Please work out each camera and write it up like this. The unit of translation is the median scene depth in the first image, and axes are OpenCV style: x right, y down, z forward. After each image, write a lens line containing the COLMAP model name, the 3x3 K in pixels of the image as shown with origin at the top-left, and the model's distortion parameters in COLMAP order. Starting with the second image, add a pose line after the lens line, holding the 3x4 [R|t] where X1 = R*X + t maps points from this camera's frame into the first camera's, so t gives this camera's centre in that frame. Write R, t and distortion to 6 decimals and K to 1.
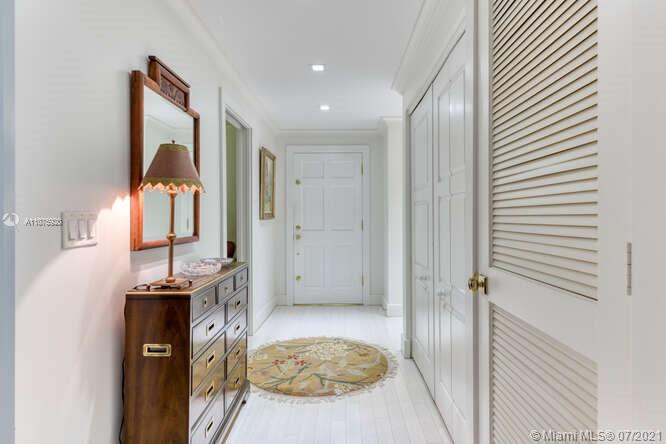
lens RADIAL K [[348.1, 0, 332.6], [0, 348.1, 218.6], [0, 0, 1]] dist [0.003485, 0.000129]
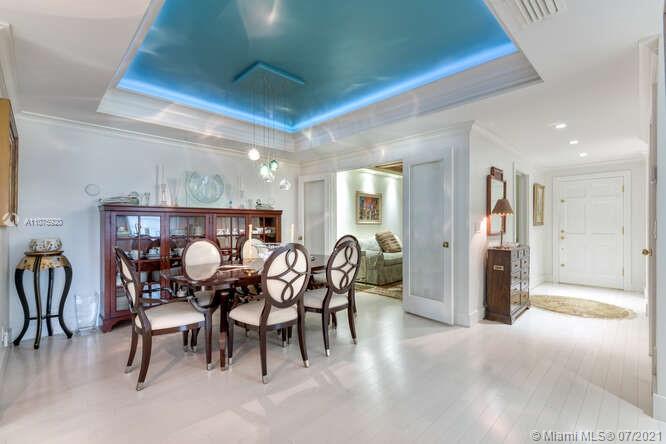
lens RADIAL K [[299.7, 0, 331.6], [0, 299.7, 222.5], [0, 0, 1]] dist [0.002537, 0.000112]
pose [[0.714847, 0.001342, -0.699280, 0.134639], [-0.007466, 0.999956, -0.005712, 0.003114], [0.699241, 0.009304, 0.714826, -0.891852]]
